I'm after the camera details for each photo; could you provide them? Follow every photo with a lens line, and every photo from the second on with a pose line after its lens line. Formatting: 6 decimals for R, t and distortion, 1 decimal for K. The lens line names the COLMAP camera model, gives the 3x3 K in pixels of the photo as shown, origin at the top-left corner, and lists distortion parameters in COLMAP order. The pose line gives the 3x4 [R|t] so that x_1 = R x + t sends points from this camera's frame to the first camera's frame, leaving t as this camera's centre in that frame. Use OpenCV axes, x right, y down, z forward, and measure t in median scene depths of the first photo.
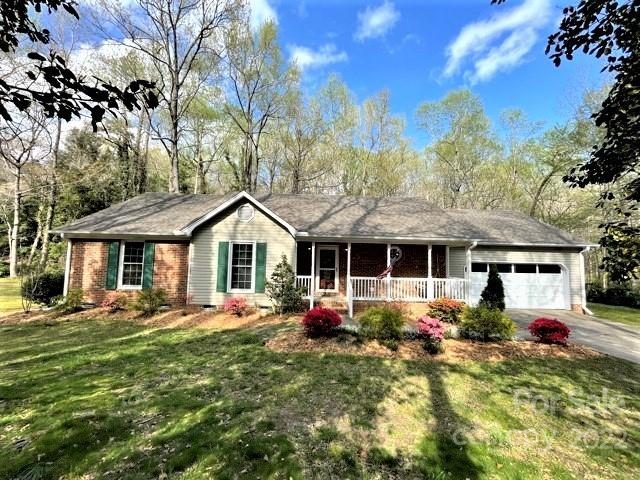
lens RADIAL K [[256.4, 0, 320.0], [0, 256.4, 240.0], [0, 0, 1]] dist [0.001520, 0.000241]
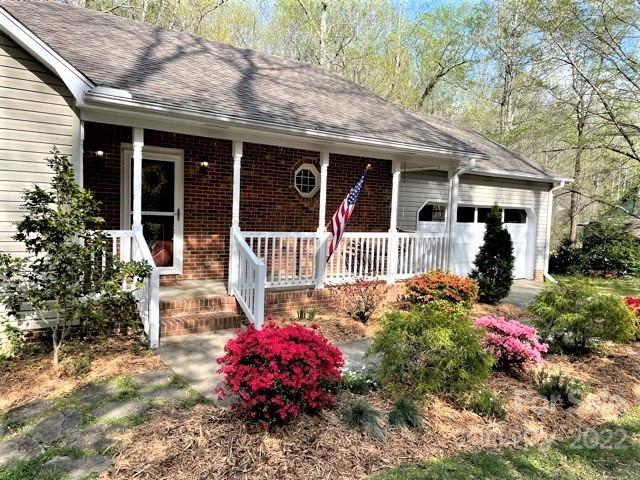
lens RADIAL K [[484.0, 0, 320.0], [0, 484.0, 240.0], [0, 0, 1]] dist [-0.001956, -0.001881]
pose [[0.830484, -0.022307, 0.556596, -0.182792], [-0.061169, 0.989503, 0.130925, 0.054321], [-0.553674, -0.142778, 0.820402, 0.342457]]
